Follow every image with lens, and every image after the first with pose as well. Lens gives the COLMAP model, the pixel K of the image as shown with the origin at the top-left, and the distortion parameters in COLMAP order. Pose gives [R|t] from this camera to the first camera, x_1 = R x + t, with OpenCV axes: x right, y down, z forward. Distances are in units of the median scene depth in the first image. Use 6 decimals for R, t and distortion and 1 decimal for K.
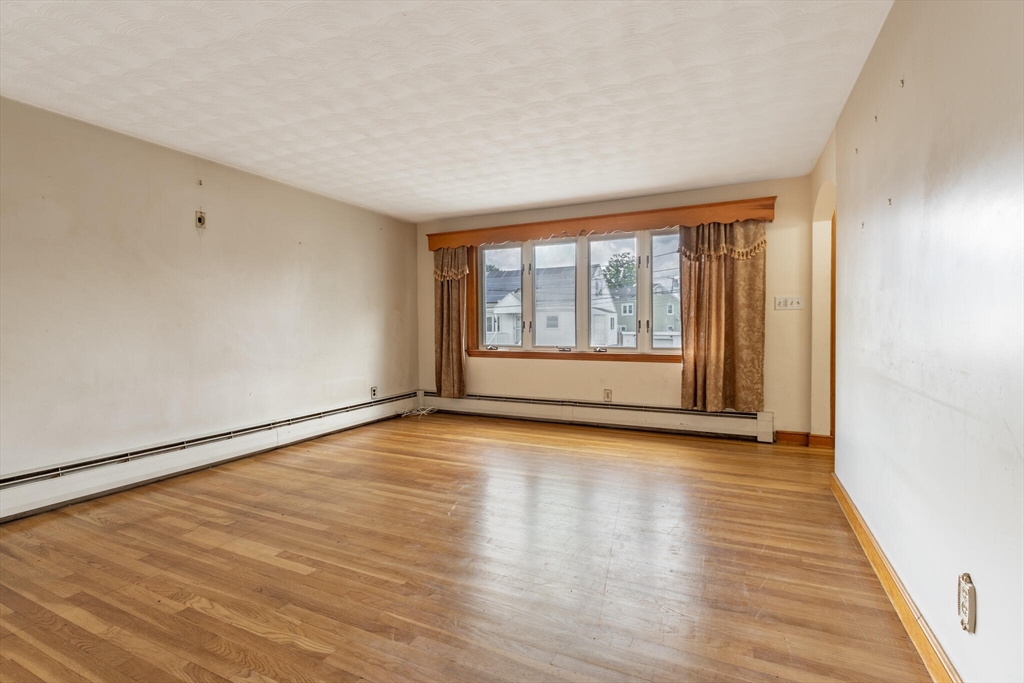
lens RADIAL K [[466.5, 0, 518.1], [0, 466.5, 333.2], [0, 0, 1]] dist [0.005847, -0.002854]
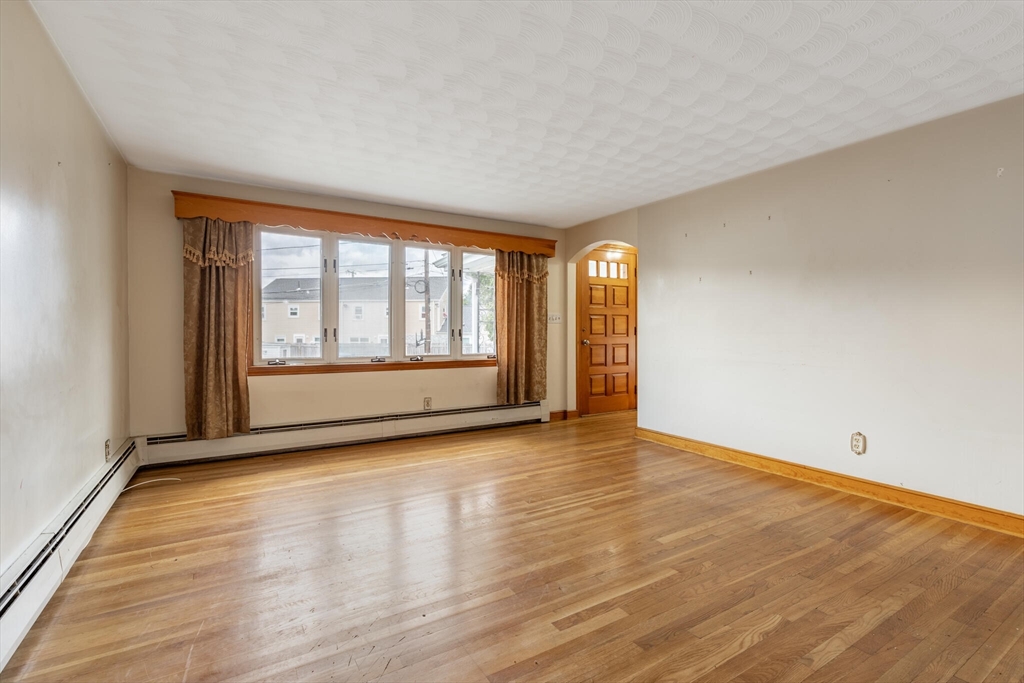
lens RADIAL K [[466.5, 0, 515.6], [0, 466.5, 342.0], [0, 0, 1]] dist [0.005847, -0.002854]
pose [[0.548501, -0.008623, 0.836105, -0.631409], [0.009600, 0.999946, 0.004014, -0.001604], [-0.836095, 0.005825, 0.548554, 0.335154]]
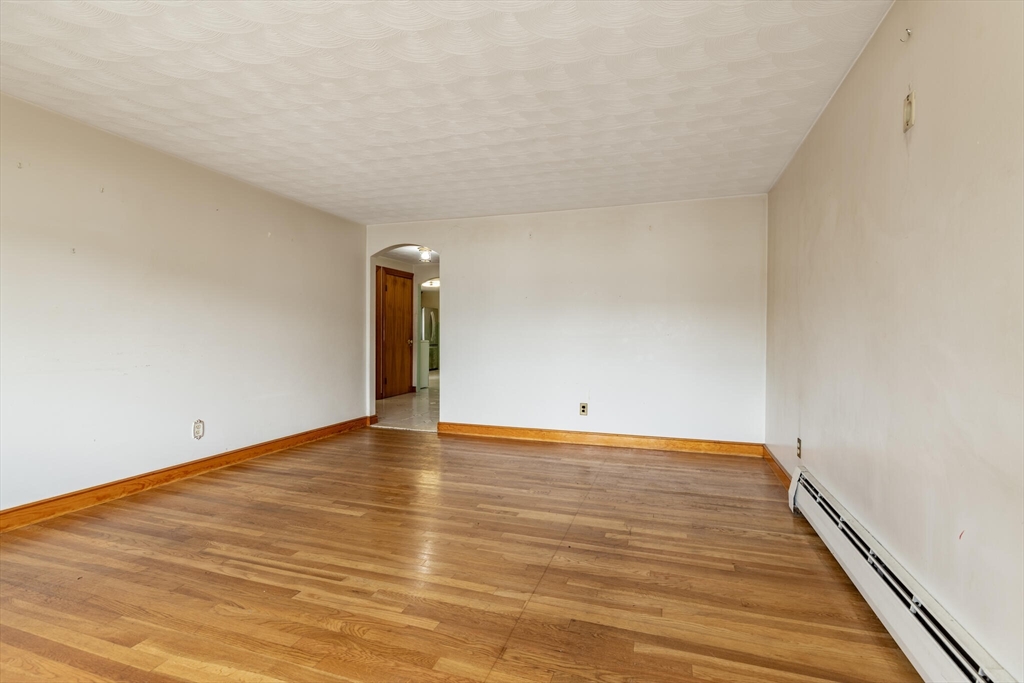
lens RADIAL K [[466.5, 0, 529.2], [0, 466.5, 336.7], [0, 0, 1]] dist [0.005847, -0.002854]
pose [[-0.989918, -0.001144, -0.141638, -0.192762], [-0.004167, 0.999770, 0.021053, -0.020074], [0.141581, 0.021431, -0.989695, 1.195717]]
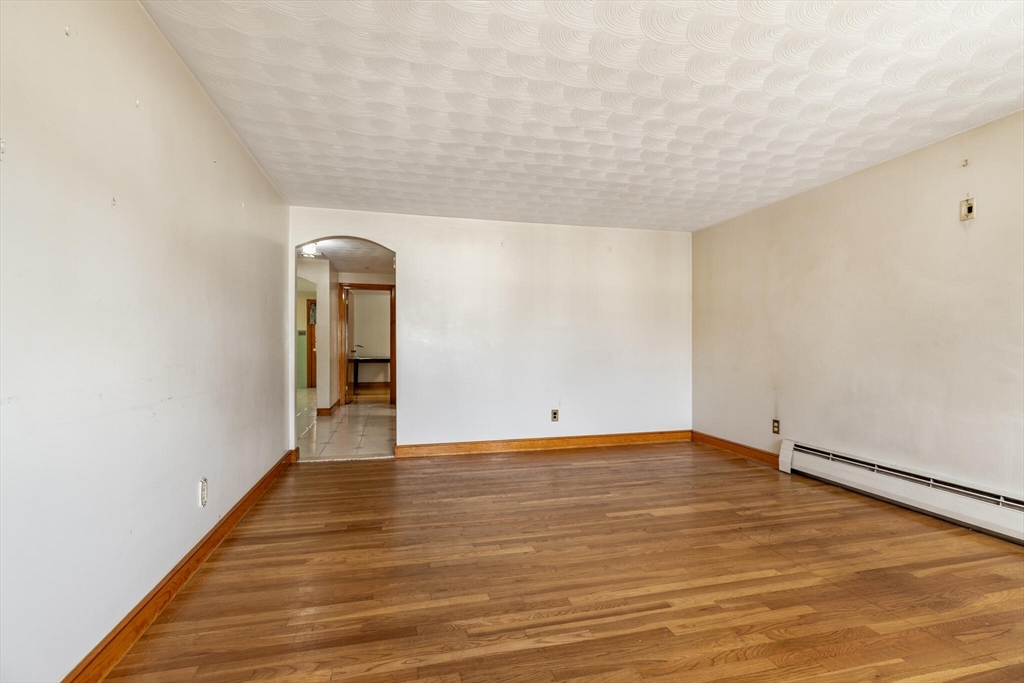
lens RADIAL K [[466.5, 0, 514.4], [0, 466.5, 338.8], [0, 0, 1]] dist [0.005847, -0.002854]
pose [[-0.766774, -0.003683, -0.641907, 0.347938], [-0.006945, 0.999973, 0.002557, -0.018212], [0.641880, 0.006419, -0.766778, 0.942606]]
